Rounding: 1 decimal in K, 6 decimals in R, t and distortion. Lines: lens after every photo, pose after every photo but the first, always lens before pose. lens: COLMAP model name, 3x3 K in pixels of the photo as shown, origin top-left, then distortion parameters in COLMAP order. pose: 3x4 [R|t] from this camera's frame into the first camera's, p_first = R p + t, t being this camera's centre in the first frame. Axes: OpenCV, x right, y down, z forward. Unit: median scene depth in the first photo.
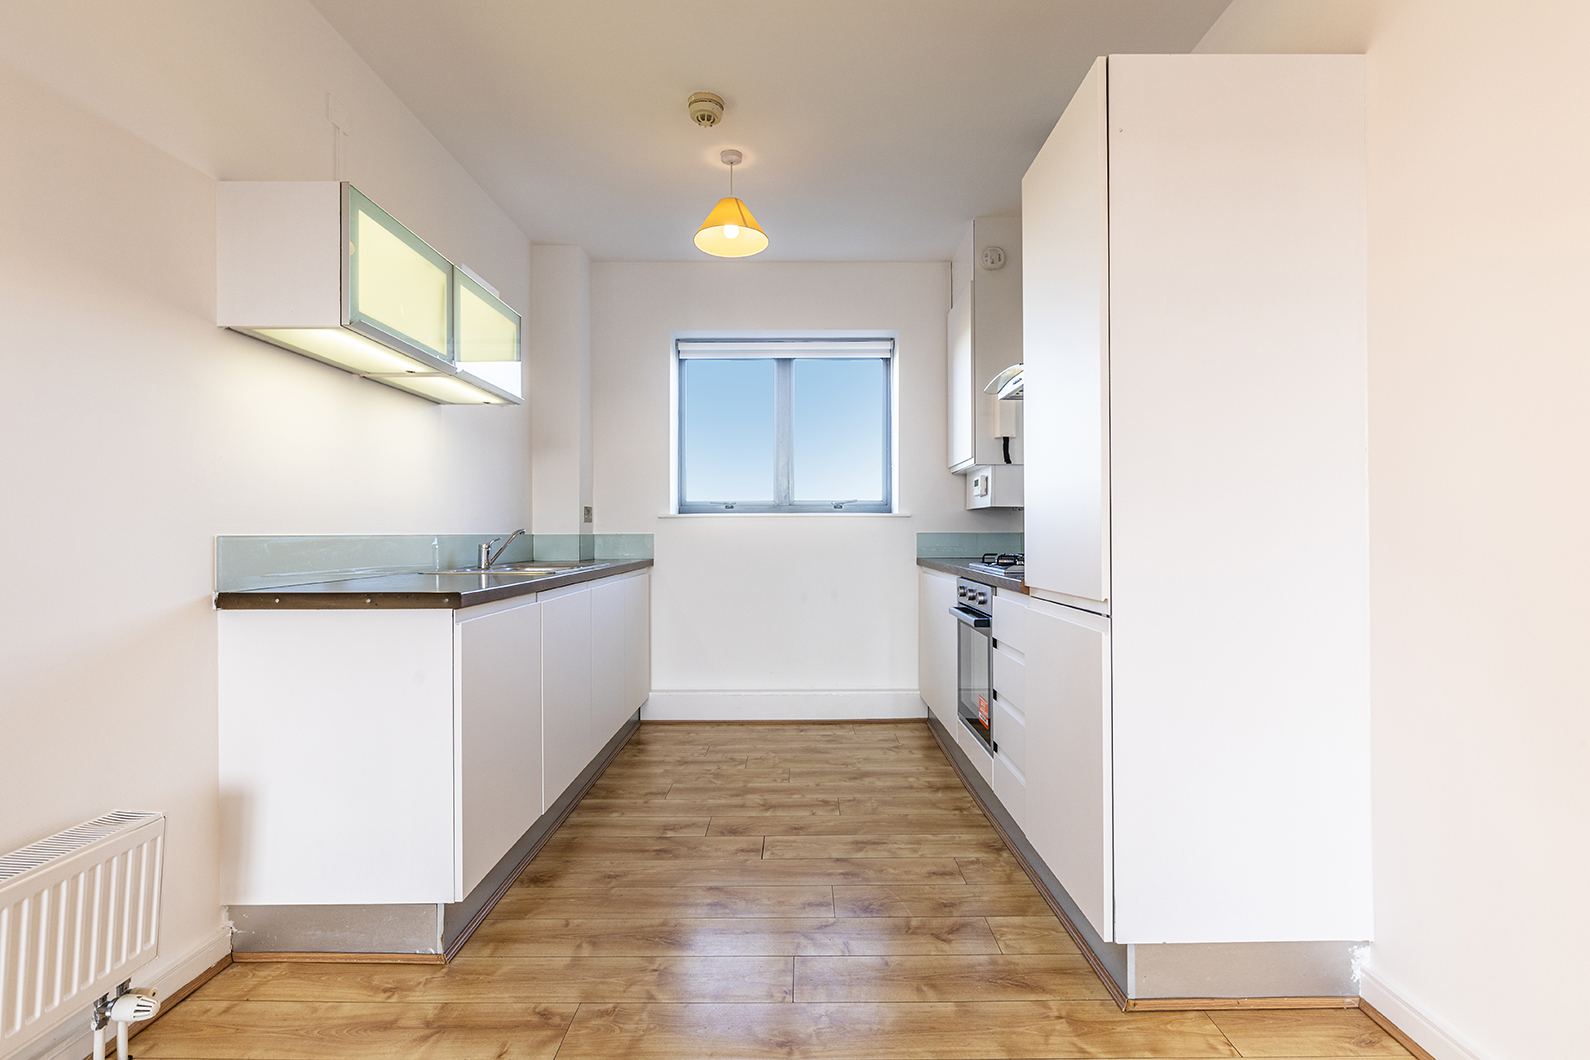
lens RADIAL K [[781.6, 0, 798.9], [0, 781.6, 528.5], [0, 0, 1]] dist [-0.002268, -0.000775]
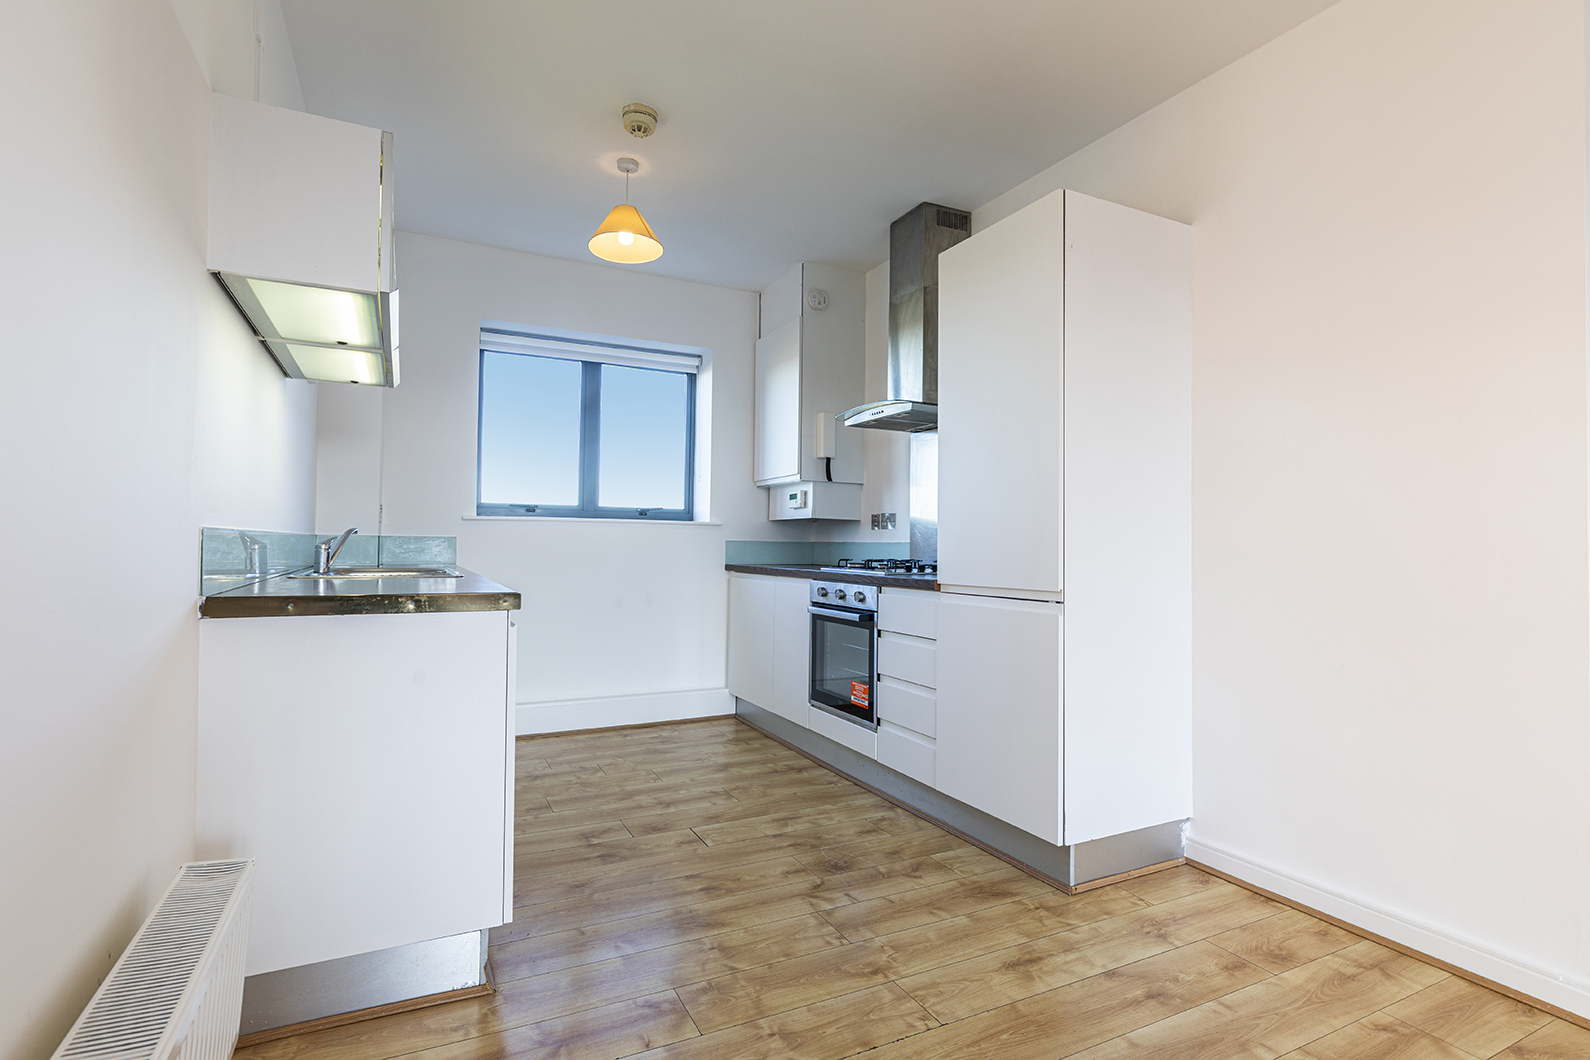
lens RADIAL K [[788.2, 0, 794.5], [0, 788.2, 528.1], [0, 0, 1]] dist [-0.000509, 0.001617]
pose [[0.891497, 0.023883, 0.452396, -0.365623], [-0.017526, 0.999680, -0.018239, 0.009374], [-0.452687, 0.008331, 0.891630, -0.003397]]
